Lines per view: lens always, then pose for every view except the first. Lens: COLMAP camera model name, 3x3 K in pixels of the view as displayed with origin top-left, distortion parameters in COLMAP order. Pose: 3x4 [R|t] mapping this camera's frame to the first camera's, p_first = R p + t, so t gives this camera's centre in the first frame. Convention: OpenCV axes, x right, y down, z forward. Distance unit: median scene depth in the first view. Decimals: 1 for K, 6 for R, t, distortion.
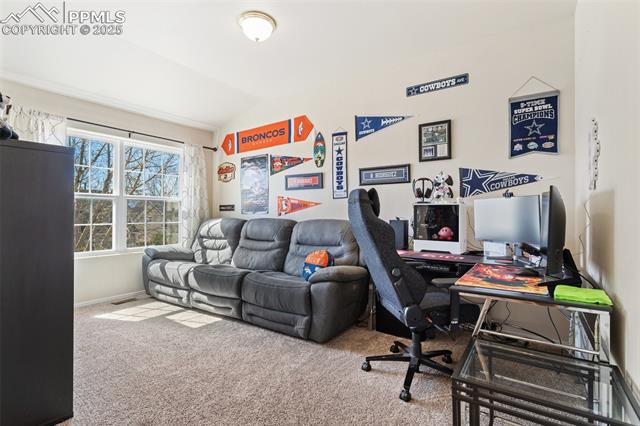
lens RADIAL K [[304.7, 0, 320.0], [0, 304.7, 213.0], [0, 0, 1]] dist [0.003782, 0.001146]
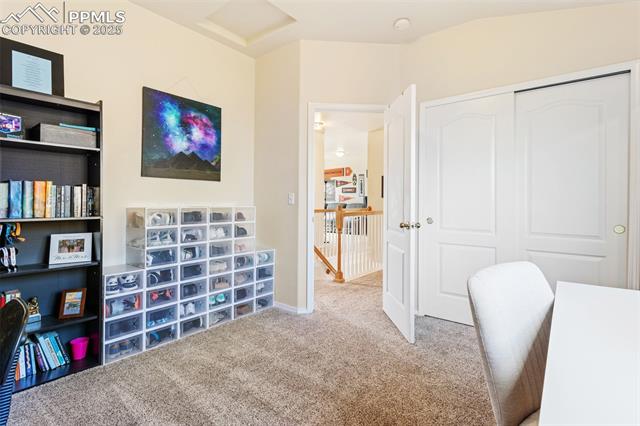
lens RADIAL K [[304.7, 0, 320.0], [0, 304.7, 213.0], [0, 0, 1]] dist [0.003782, 0.001146]
pose [[0.997478, 0.002092, -0.070942, -0.121799], [0.000874, 0.999128, 0.041749, -0.008144], [0.070968, -0.041706, 0.996606, -1.920518]]
